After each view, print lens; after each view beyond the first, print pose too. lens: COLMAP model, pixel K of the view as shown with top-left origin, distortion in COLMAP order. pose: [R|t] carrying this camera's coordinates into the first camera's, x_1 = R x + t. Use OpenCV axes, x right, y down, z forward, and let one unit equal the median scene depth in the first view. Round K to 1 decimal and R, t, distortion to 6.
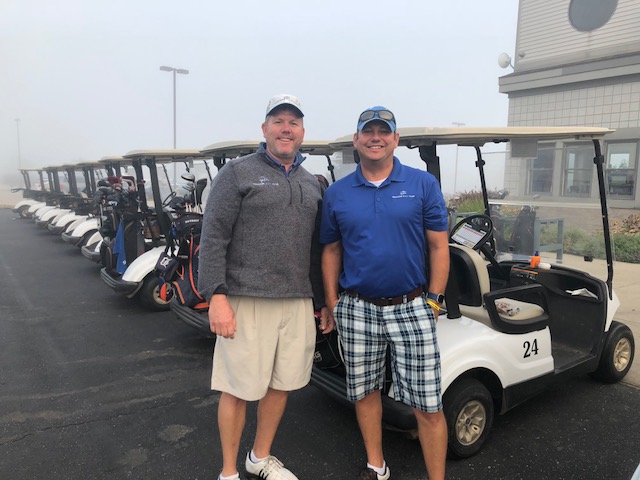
lens RADIAL K [[519.3, 0, 321.5], [0, 519.3, 245.5], [0, 0, 1]] dist [0.038072, -0.037086]
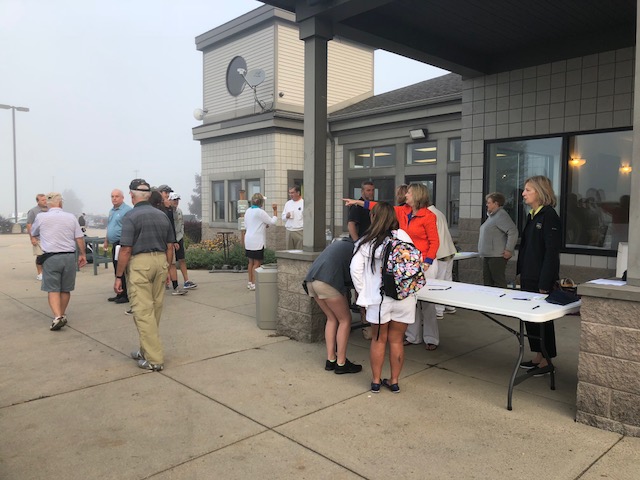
lens RADIAL K [[519.3, 0, 323.7], [0, 519.3, 235.0], [0, 0, 1]] dist [0.038072, -0.037086]
pose [[0.990098, -0.032847, 0.136480, 0.482209], [0.041962, 0.997038, -0.064449, 0.025947], [-0.133959, 0.069538, 0.988544, -0.257158]]
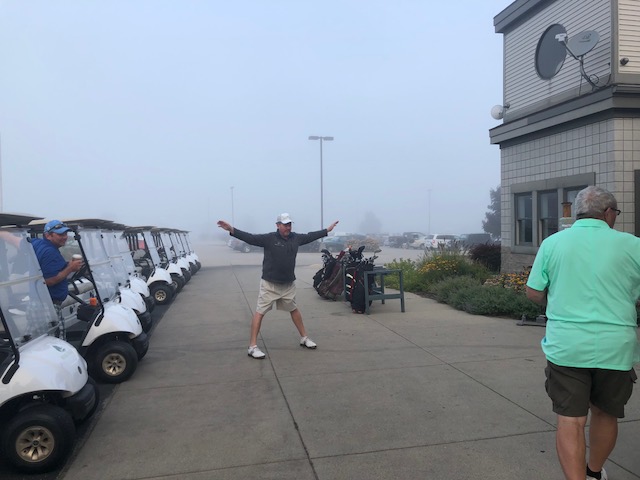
lens RADIAL K [[519.3, 0, 313.4], [0, 519.3, 236.8], [0, 0, 1]] dist [0.038072, -0.037086]
pose [[0.908997, -0.035334, -0.415302, 0.452154], [-0.008741, 0.994565, -0.103751, -0.008329], [0.416710, 0.097940, 0.903748, -0.034633]]
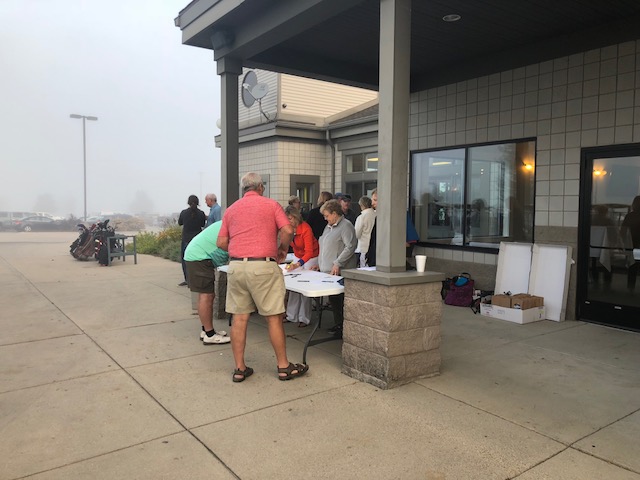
lens RADIAL K [[519.3, 0, 324.2], [0, 519.3, 239.9], [0, 0, 1]] dist [0.038072, -0.037086]
pose [[0.999685, -0.024281, 0.006314, 0.625272], [0.024615, 0.997920, -0.059581, 0.039004], [-0.004854, 0.059718, 0.998203, -0.358921]]
